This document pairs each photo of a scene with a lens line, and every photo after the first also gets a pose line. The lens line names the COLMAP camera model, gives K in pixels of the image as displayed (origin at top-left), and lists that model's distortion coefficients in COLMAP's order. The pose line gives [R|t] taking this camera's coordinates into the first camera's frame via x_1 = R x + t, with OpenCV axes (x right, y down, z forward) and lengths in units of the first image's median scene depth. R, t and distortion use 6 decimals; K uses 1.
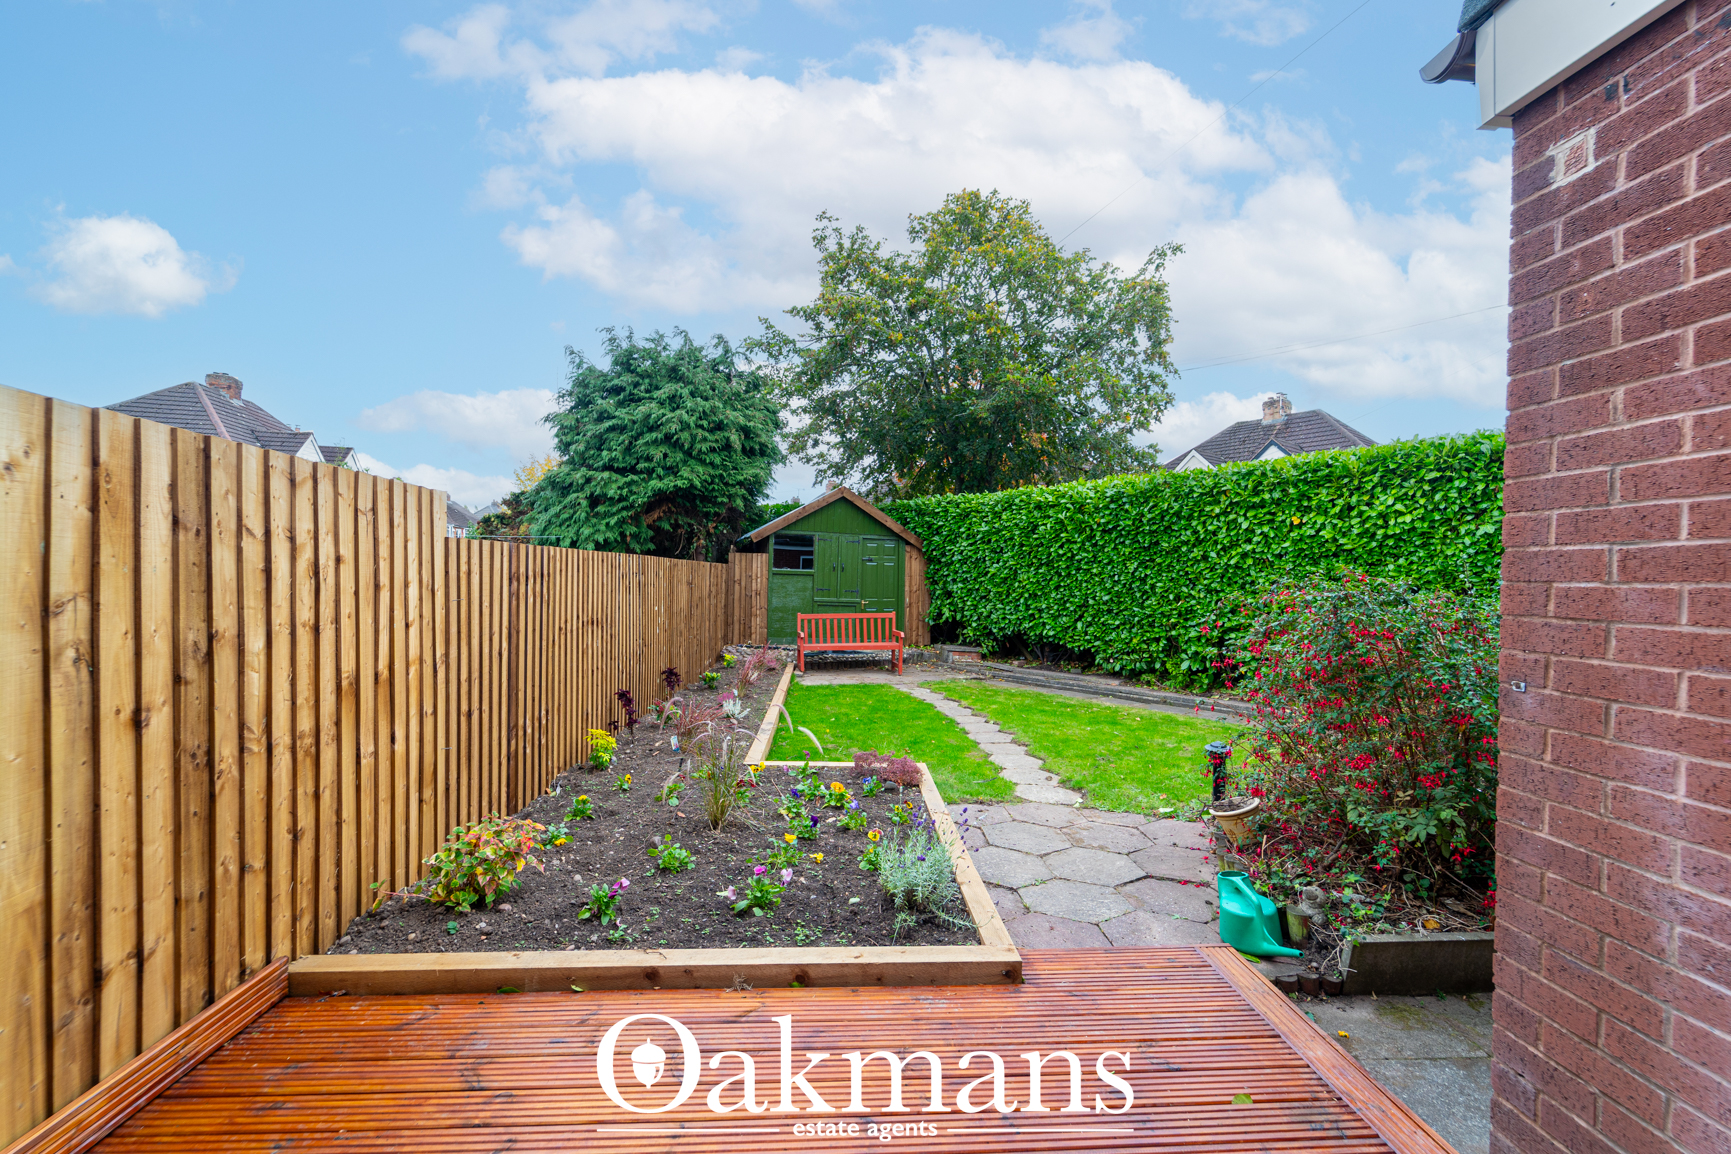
lens RADIAL K [[712.0, 0, 874.4], [0, 712.0, 573.2], [0, 0, 1]] dist [0.001319, -0.001864]
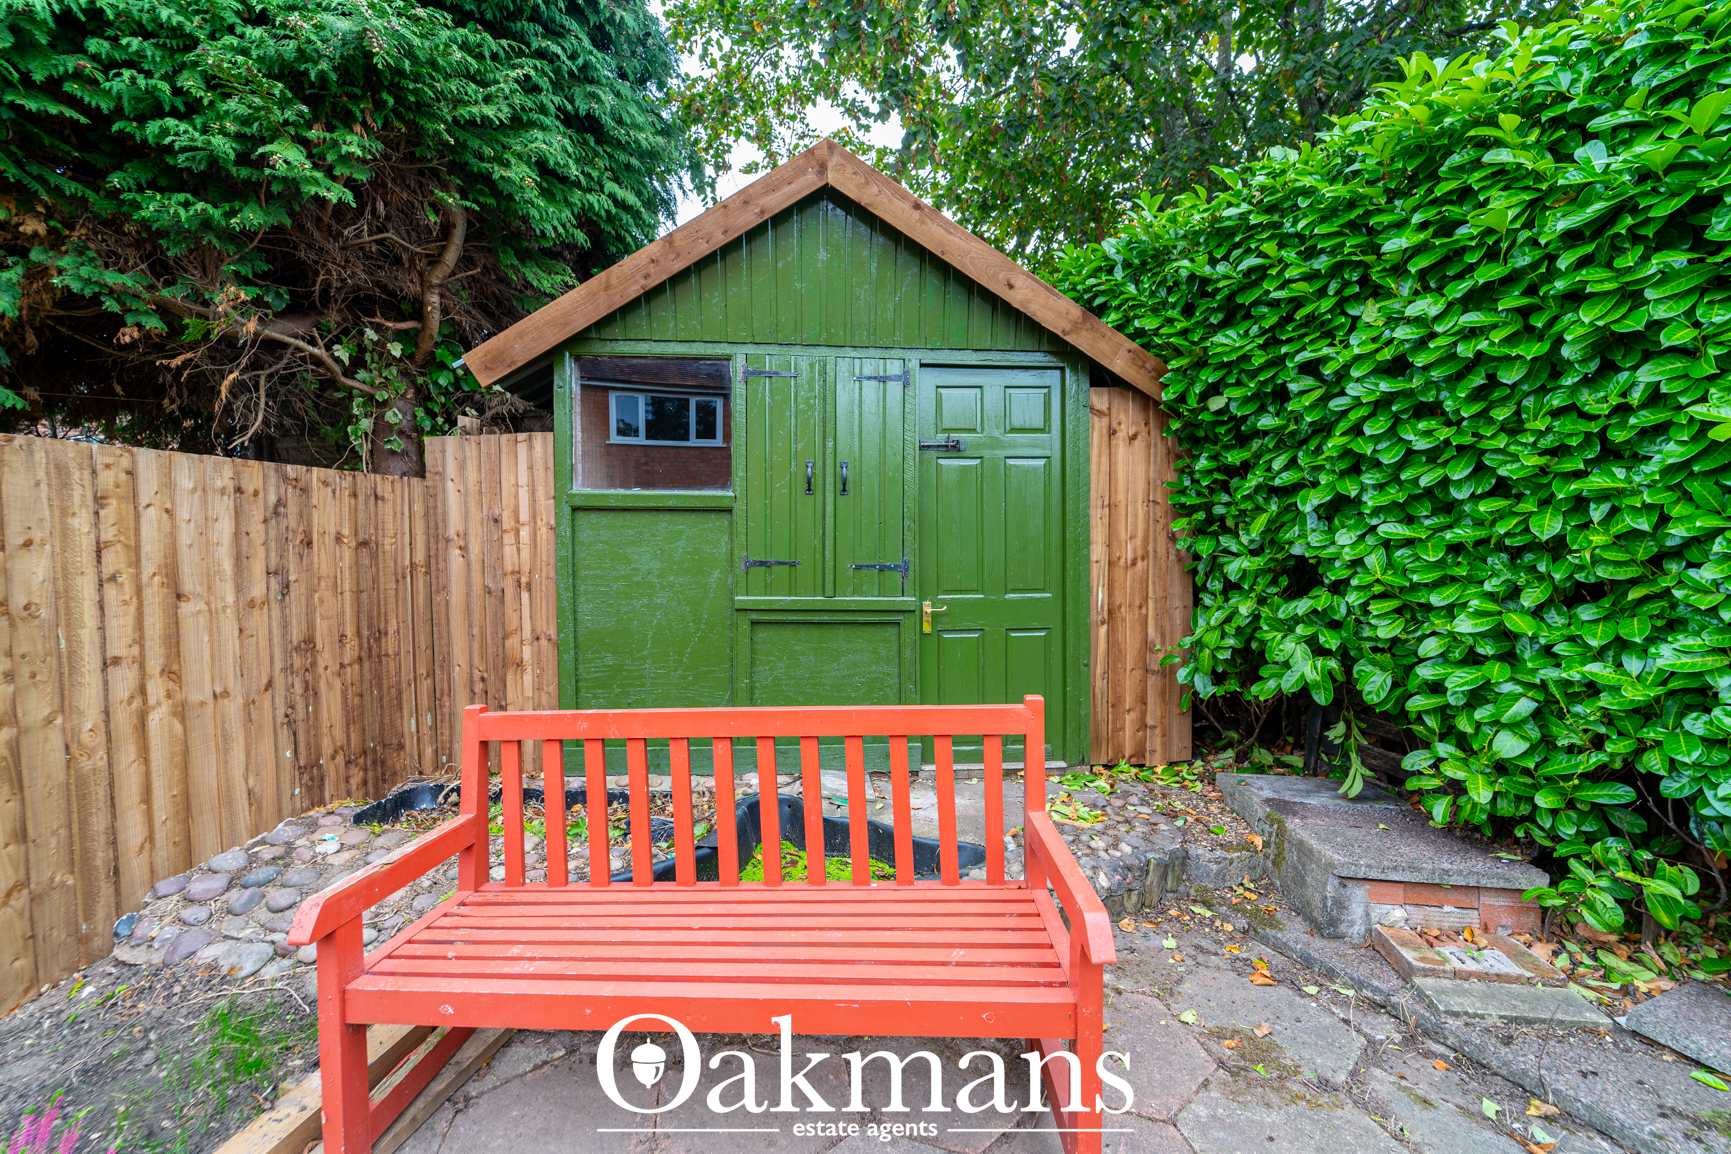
lens RADIAL K [[712.0, 0, 863.8], [0, 712.0, 580.1], [0, 0, 1]] dist [0.001319, -0.001864]
pose [[0.971188, -0.014801, -0.237854, 0.031246], [0.025881, 0.998717, 0.043528, 0.023380], [0.236904, -0.048429, 0.970325, 0.944409]]
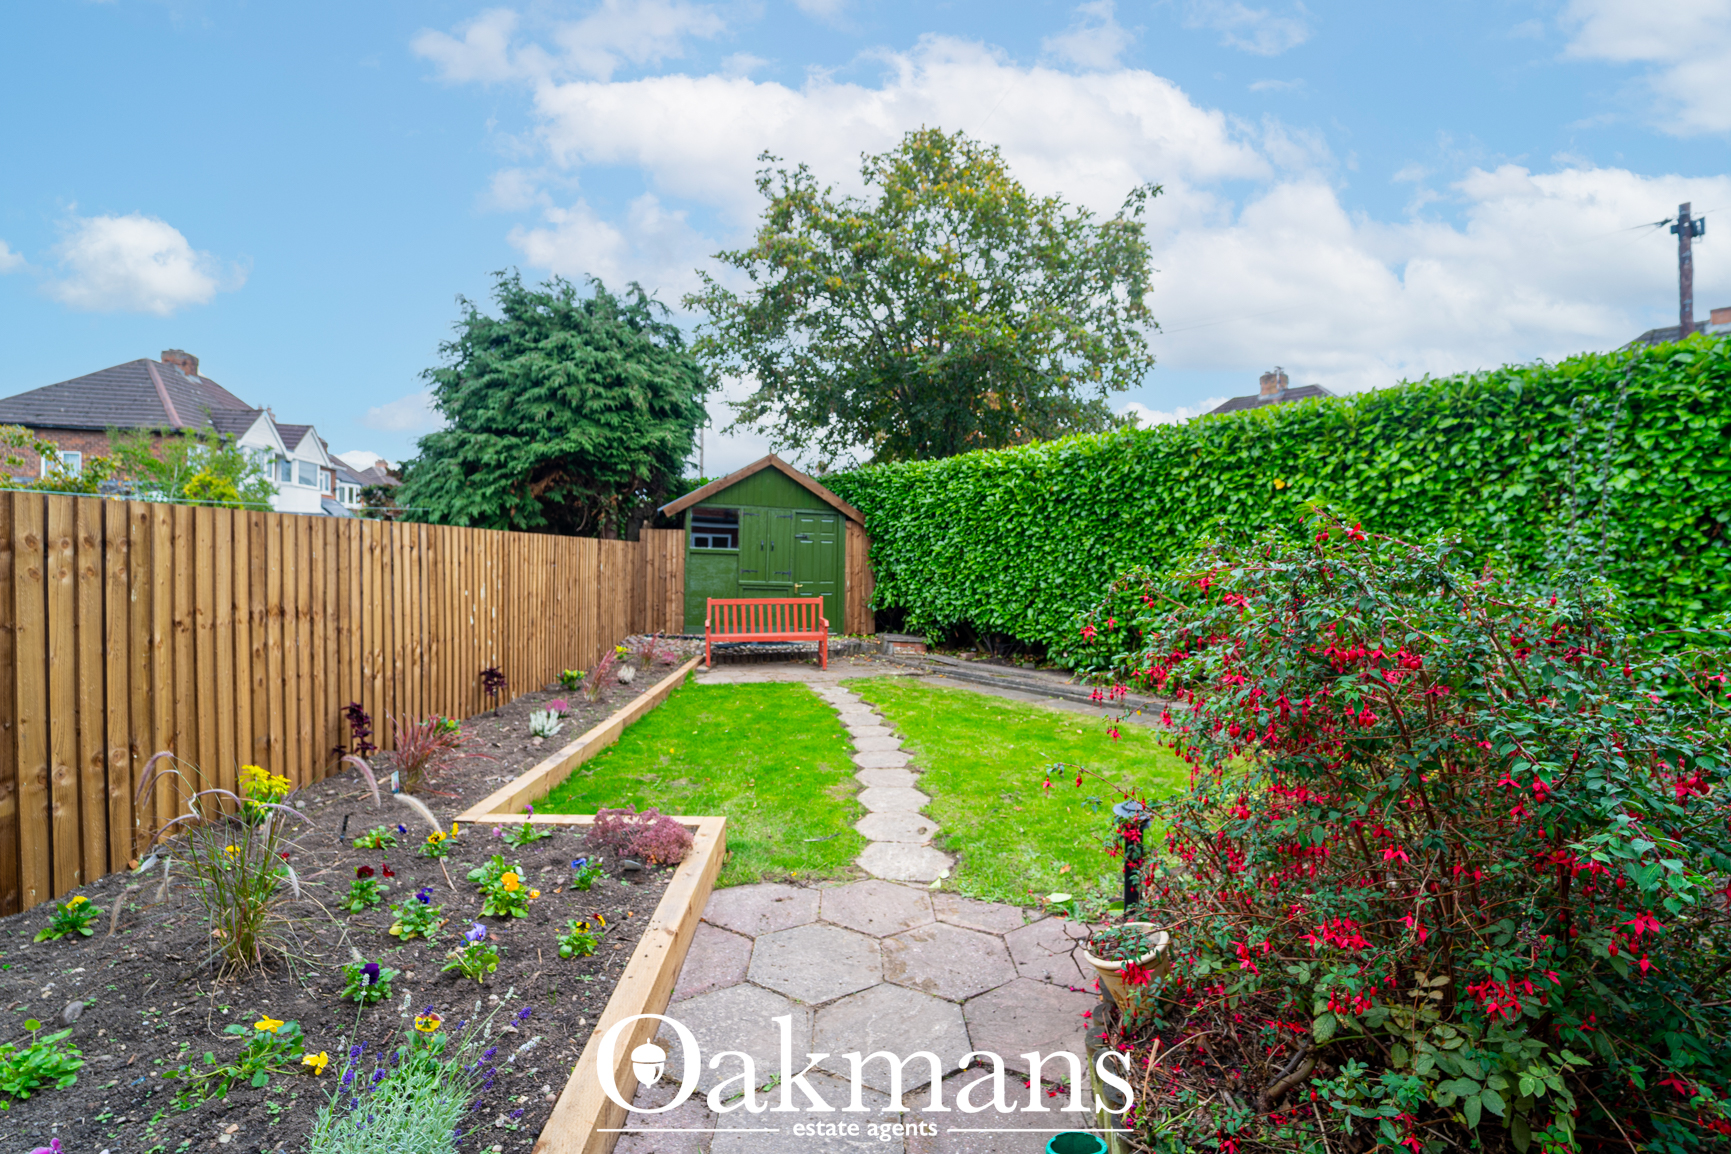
lens RADIAL K [[712.0, 0, 882.9], [0, 712.0, 556.4], [0, 0, 1]] dist [0.001319, -0.001864]
pose [[1.000000, -0.000693, -0.000330, 0.116565], [0.000693, 1.000000, -0.000506, 0.006992], [0.000331, 0.000506, 1.000000, 0.155764]]
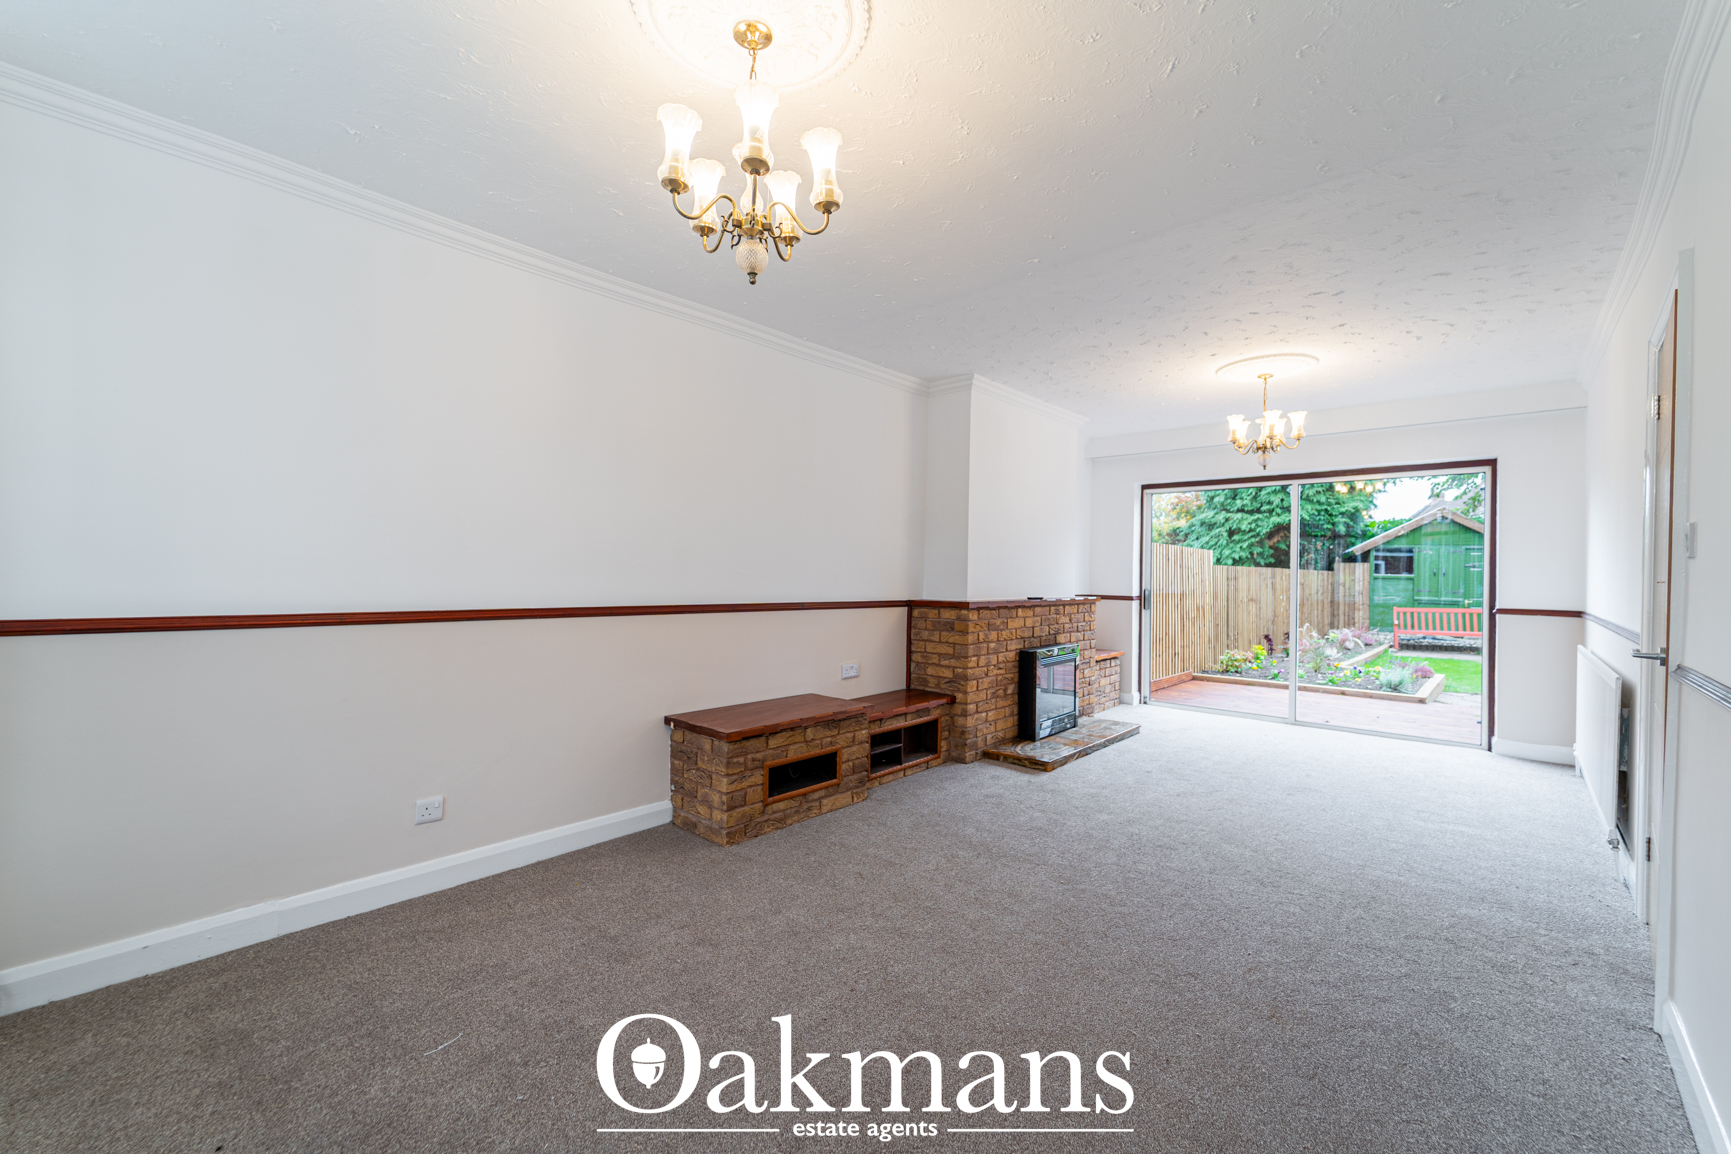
lens RADIAL K [[712.0, 0, 858.9], [0, 712.0, 571.9], [0, 0, 1]] dist [0.001319, -0.001864]
pose [[0.688919, -0.016255, -0.724656, 0.192288], [0.007075, 0.999852, -0.015702, 0.003668], [0.724804, 0.005690, 0.688932, -0.737765]]
